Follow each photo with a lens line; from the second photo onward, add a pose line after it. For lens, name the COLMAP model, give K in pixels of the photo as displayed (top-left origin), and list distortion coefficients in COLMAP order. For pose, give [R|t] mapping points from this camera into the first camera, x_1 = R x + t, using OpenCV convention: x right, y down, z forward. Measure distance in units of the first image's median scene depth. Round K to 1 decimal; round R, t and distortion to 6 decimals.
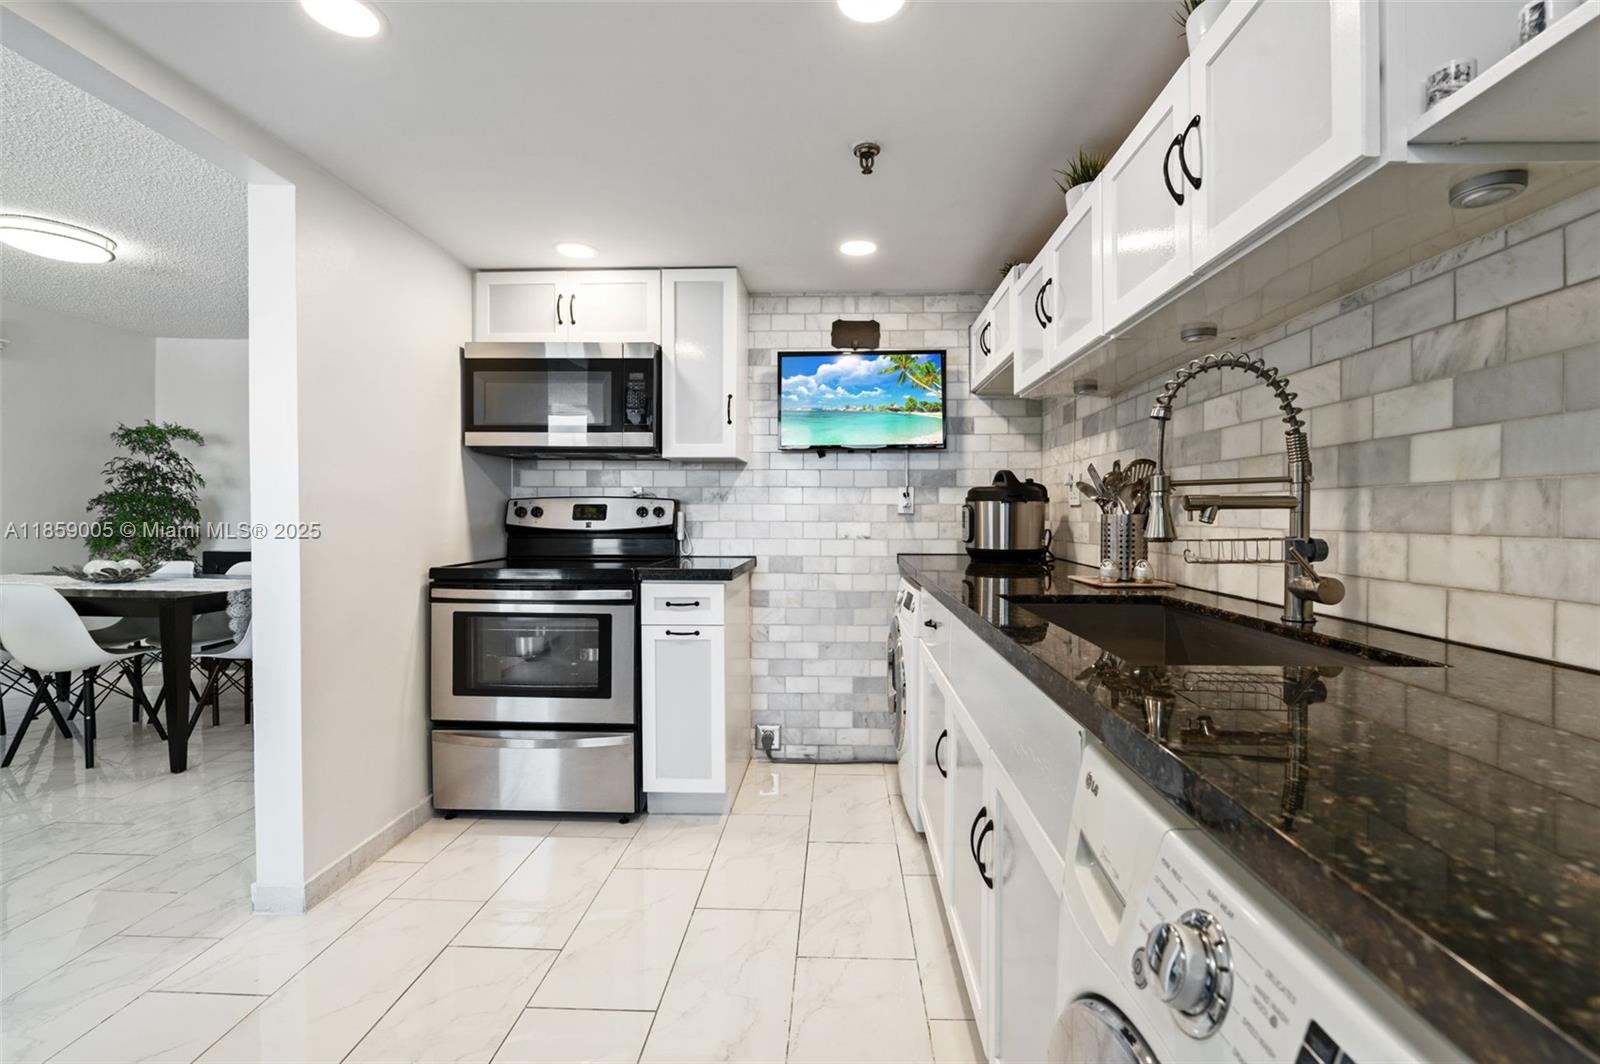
lens RADIAL K [[695.0, 0, 803.4], [0, 695.0, 519.9], [0, 0, 1]] dist [0.001957, -0.000077]
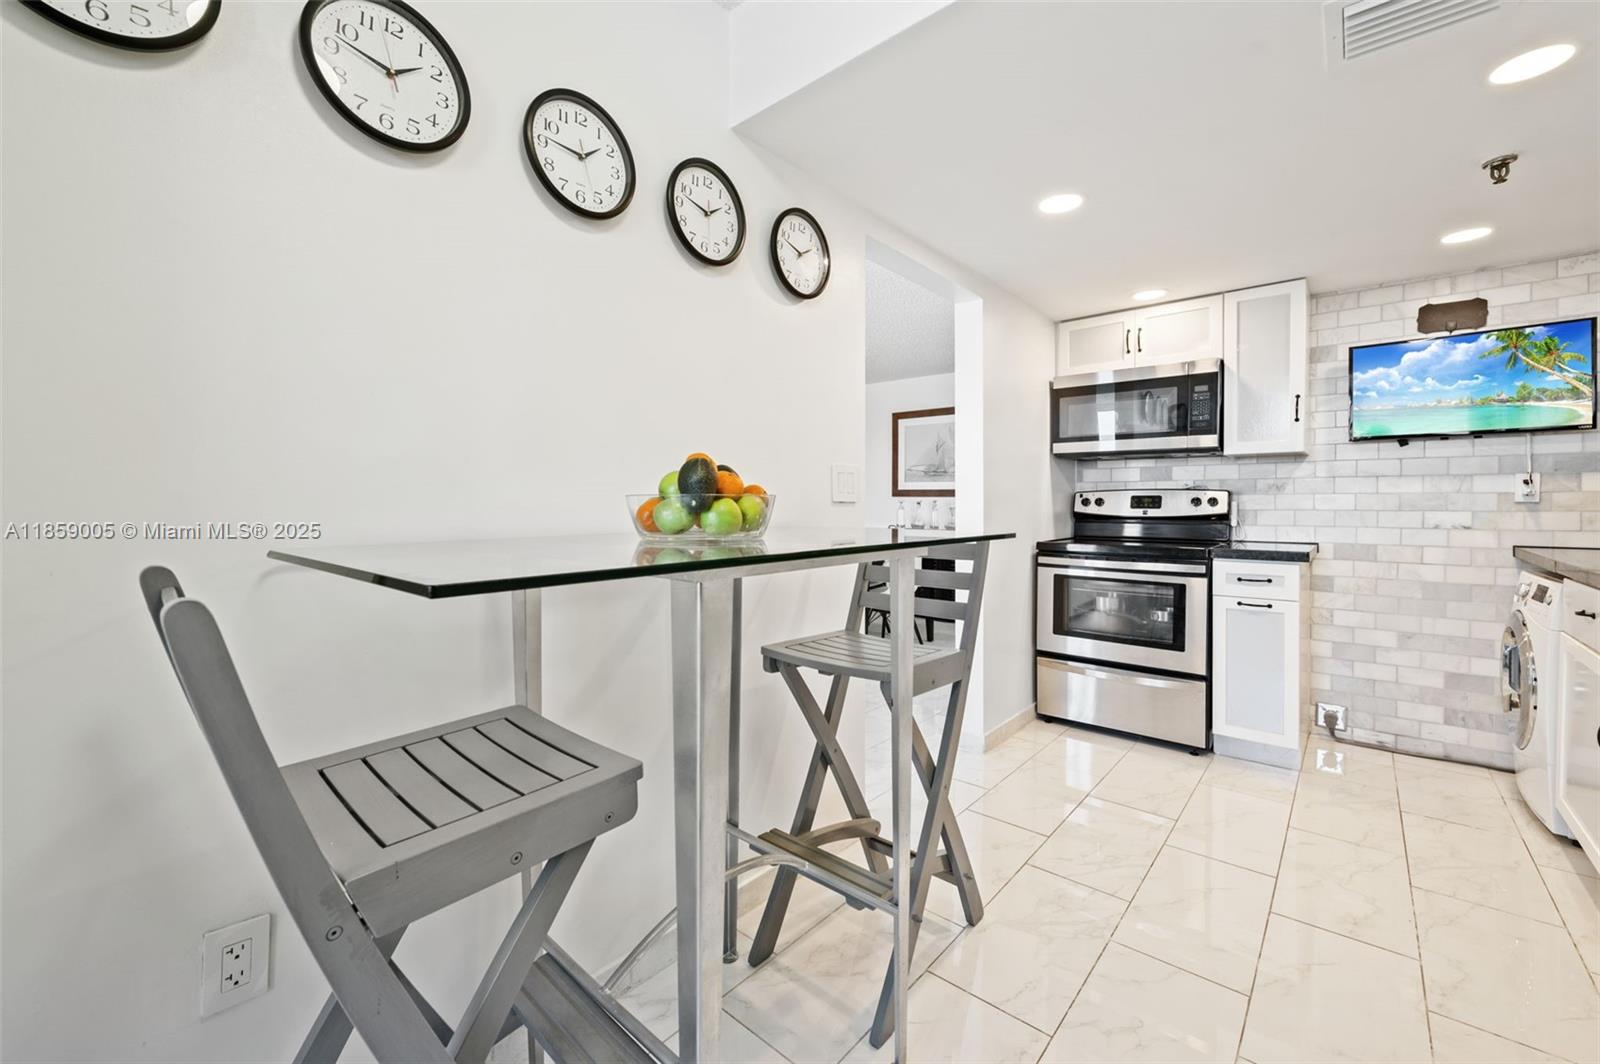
lens RADIAL K [[638.8, 0, 806.8], [0, 638.8, 510.8], [0, 0, 1]] dist [-0.004494, -0.000428]
pose [[0.785203, 0.004889, -0.619219, -0.080318], [-0.002880, 0.999987, 0.004244, 0.001378], [0.619232, -0.001549, 0.785207, -0.244597]]
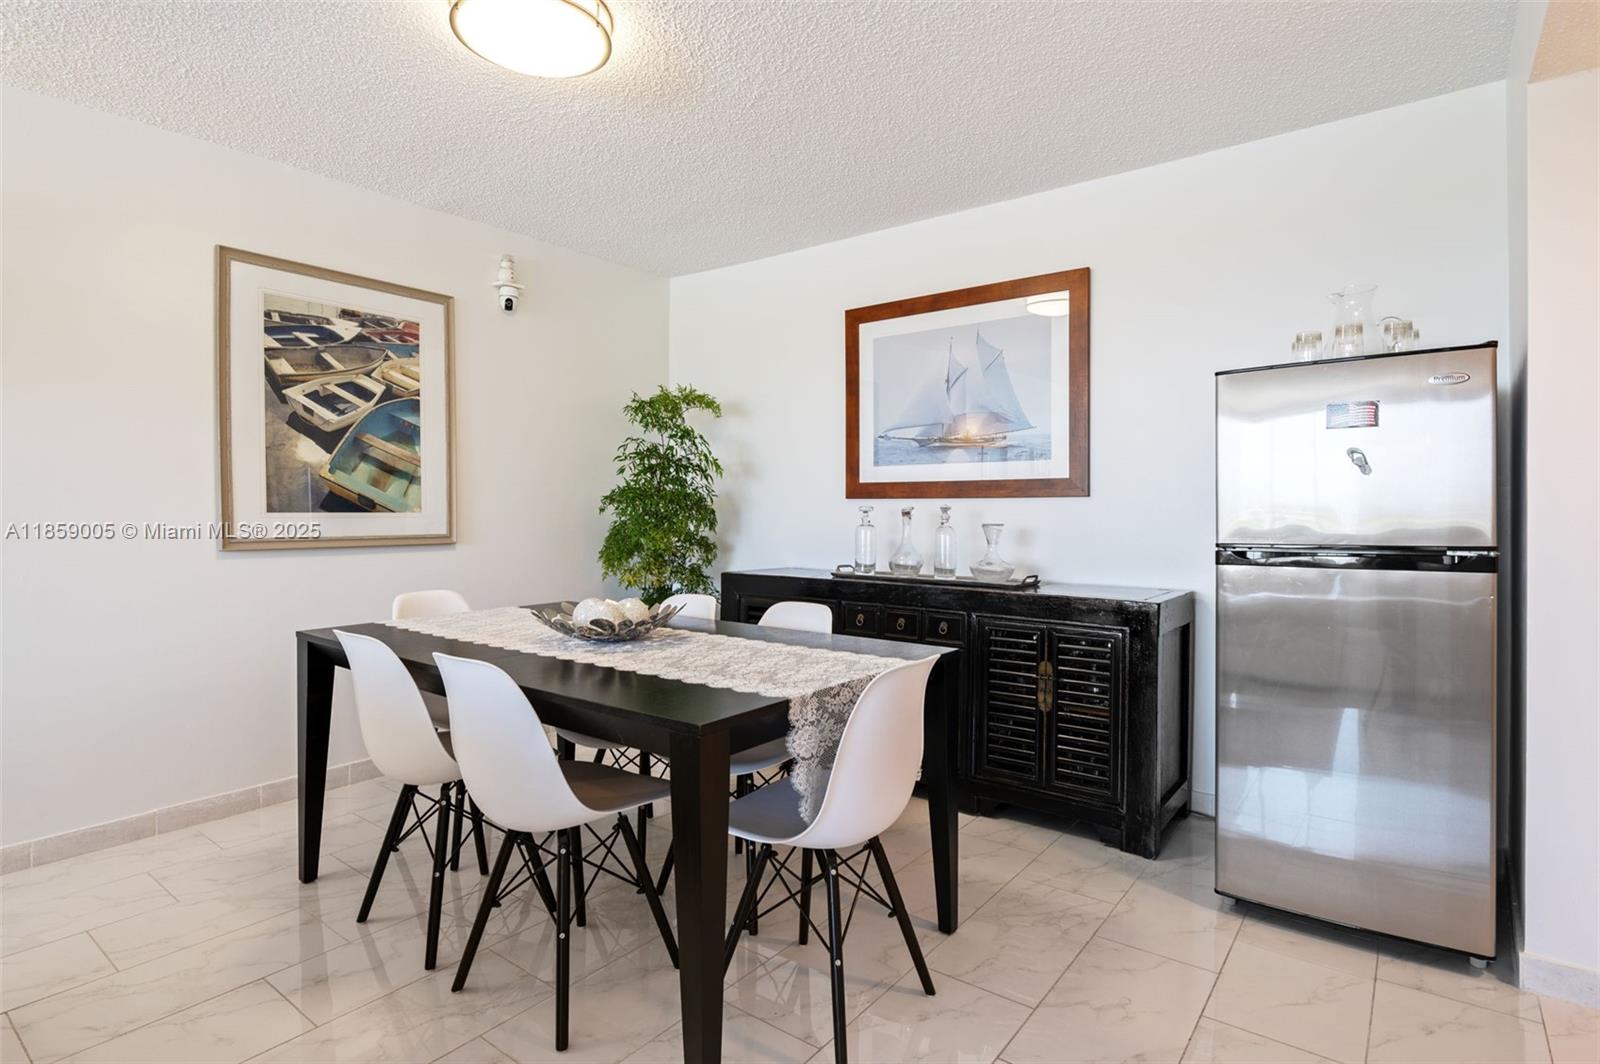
lens RADIAL K [[828.4, 0, 796.7], [0, 828.4, 527.1], [0, 0, 1]] dist [-0.005968, -0.000385]
pose [[0.825045, 0.003828, -0.565055, -0.418934], [-0.000561, 0.999982, 0.005954, -0.003404], [0.565067, -0.004595, 0.825032, 0.455890]]
